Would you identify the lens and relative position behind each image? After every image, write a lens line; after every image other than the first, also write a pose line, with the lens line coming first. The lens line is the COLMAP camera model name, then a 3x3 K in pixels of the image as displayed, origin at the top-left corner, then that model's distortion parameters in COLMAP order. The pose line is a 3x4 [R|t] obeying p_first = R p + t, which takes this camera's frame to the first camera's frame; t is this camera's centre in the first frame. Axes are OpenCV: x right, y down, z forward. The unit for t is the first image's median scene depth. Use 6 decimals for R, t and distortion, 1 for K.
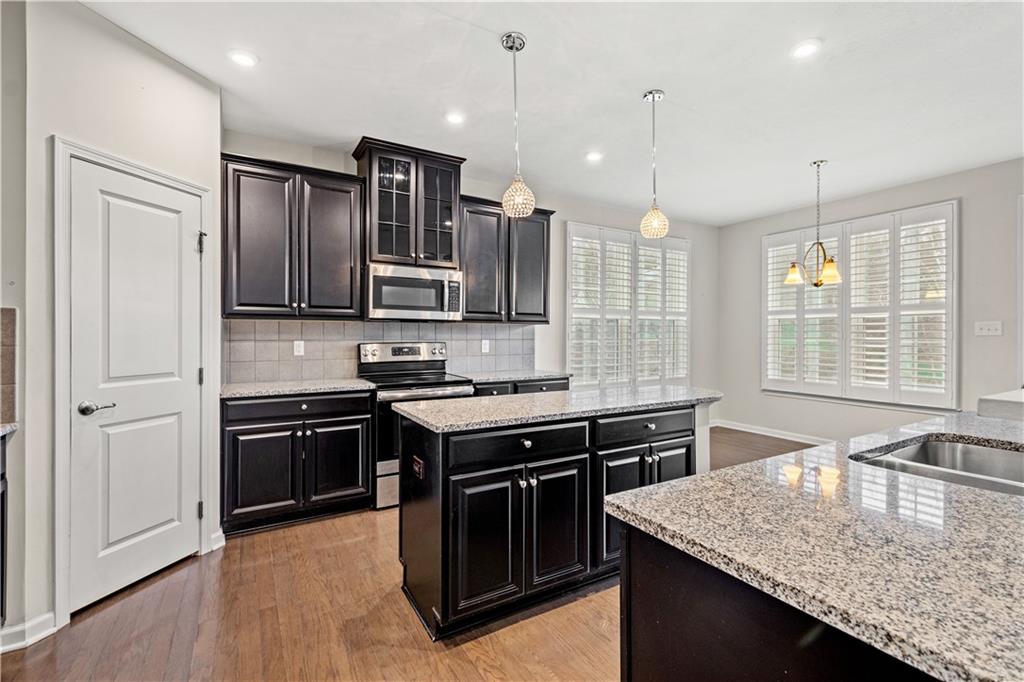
lens RADIAL K [[452.9, 0, 512.0], [0, 452.9, 341.0], [0, 0, 1]] dist [0.000422, 0.000096]
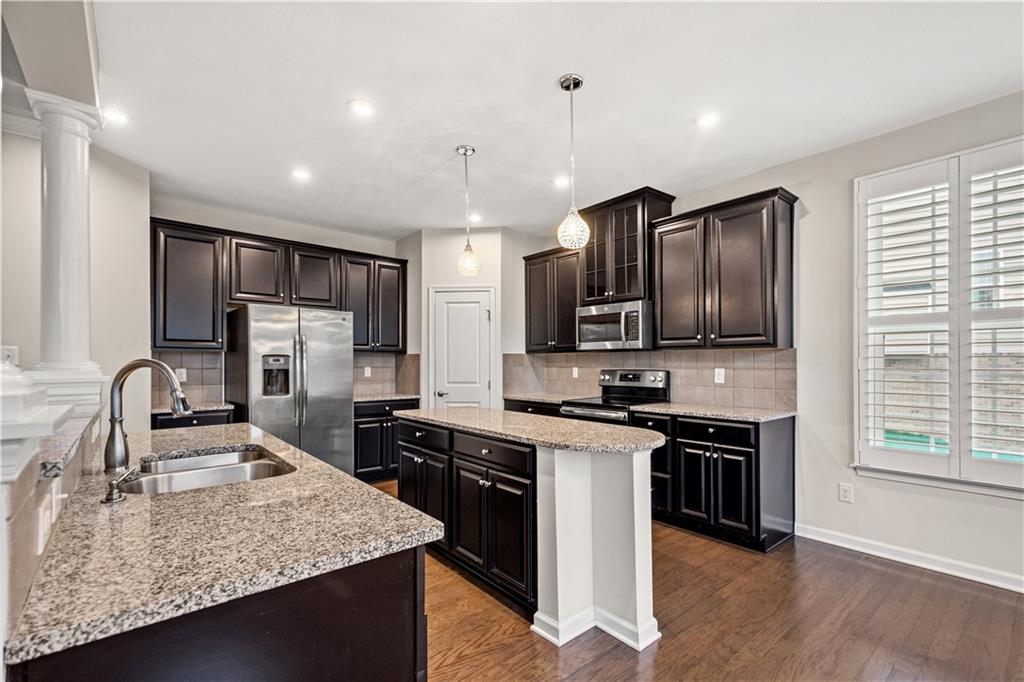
lens RADIAL K [[440.2, 0, 512.0], [0, 440.2, 341.0], [0, 0, 1]] dist [0.000152, -0.000007]
pose [[0.163107, -0.052624, -0.985204, 0.827358], [-0.013511, 0.998364, -0.055564, -0.003430], [0.986516, 0.022374, 0.162129, 0.571339]]
